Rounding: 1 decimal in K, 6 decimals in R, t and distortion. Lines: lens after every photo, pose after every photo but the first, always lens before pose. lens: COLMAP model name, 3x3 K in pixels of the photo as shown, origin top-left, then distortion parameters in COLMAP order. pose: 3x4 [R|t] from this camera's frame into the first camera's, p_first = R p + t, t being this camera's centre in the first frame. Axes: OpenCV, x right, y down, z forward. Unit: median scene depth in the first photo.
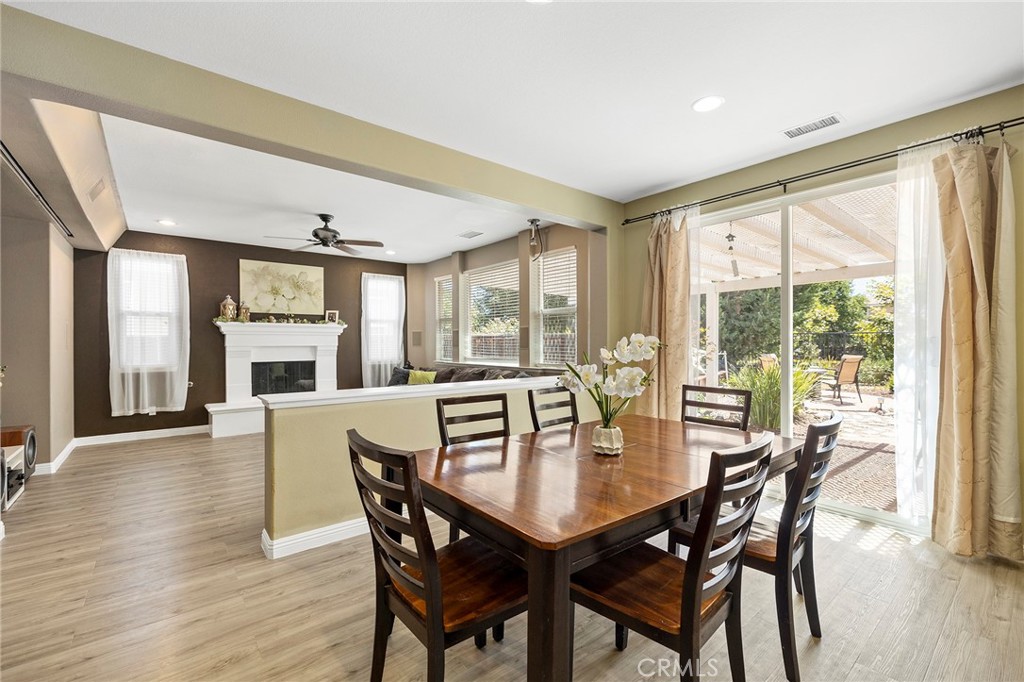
lens RADIAL K [[436.4, 0, 499.3], [0, 436.4, 343.9], [0, 0, 1]] dist [0.006867, -0.000270]
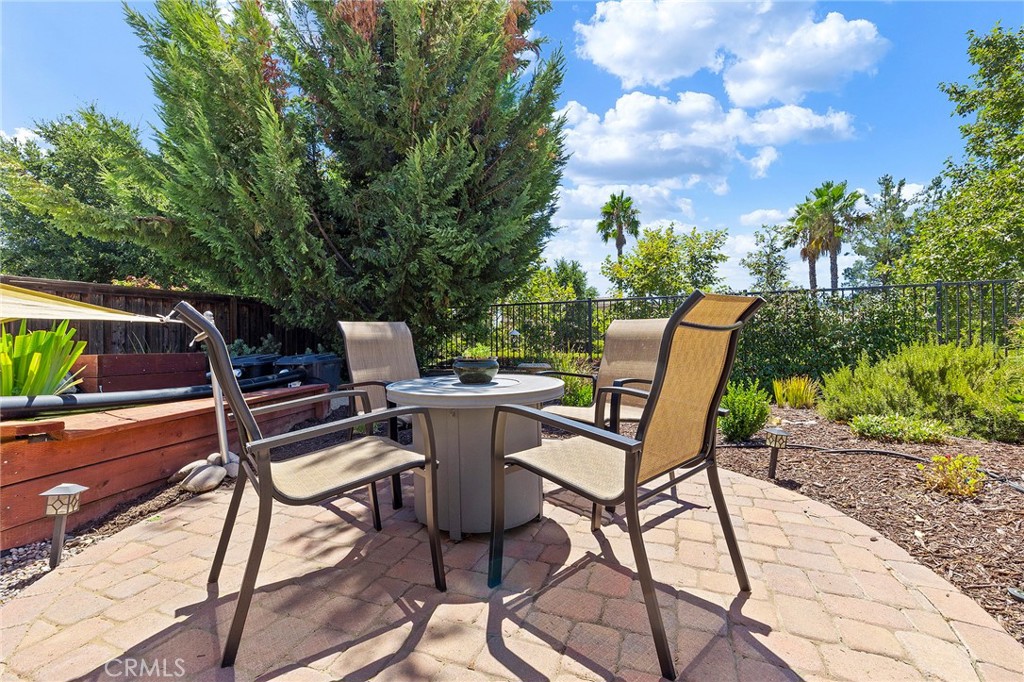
lens RADIAL K [[436.4, 0, 513.4], [0, 436.4, 344.1], [0, 0, 1]] dist [0.006867, -0.000270]
pose [[0.866180, -0.008001, 0.499669, 0.470573], [0.011692, 0.999923, -0.004255, 0.032126], [-0.499596, 0.009528, 0.866206, 0.627728]]
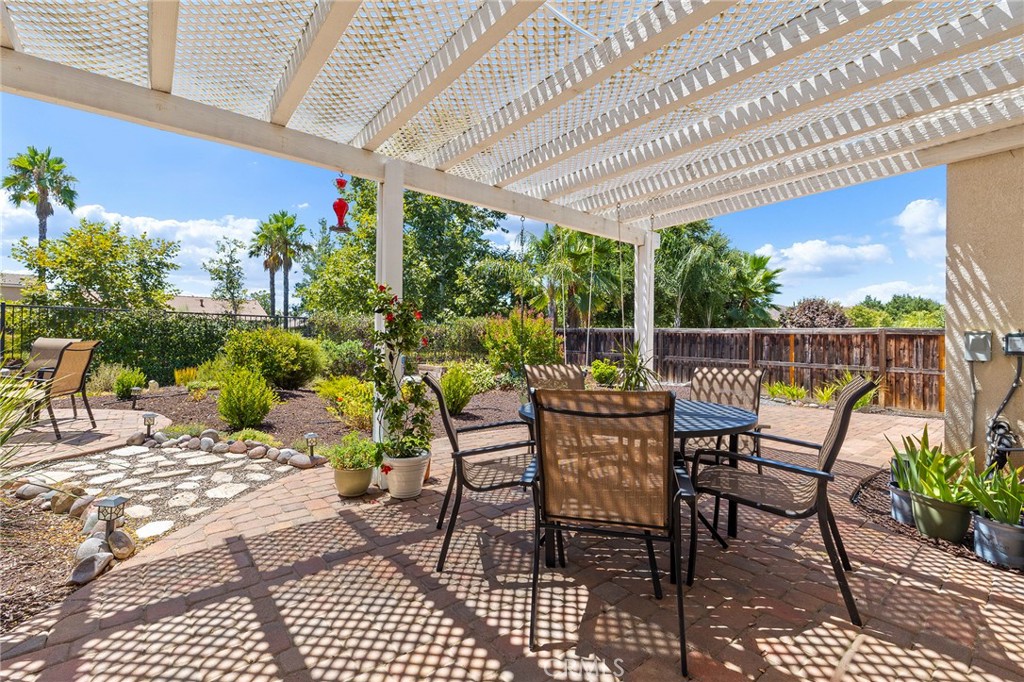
lens RADIAL K [[436.4, 0, 503.4], [0, 436.4, 338.0], [0, 0, 1]] dist [0.006867, -0.000270]
pose [[-0.006184, 0.007931, 0.999949, 0.207712], [-0.010227, 0.999916, -0.007994, 0.018418], [-0.999929, -0.010276, -0.006102, 0.359063]]
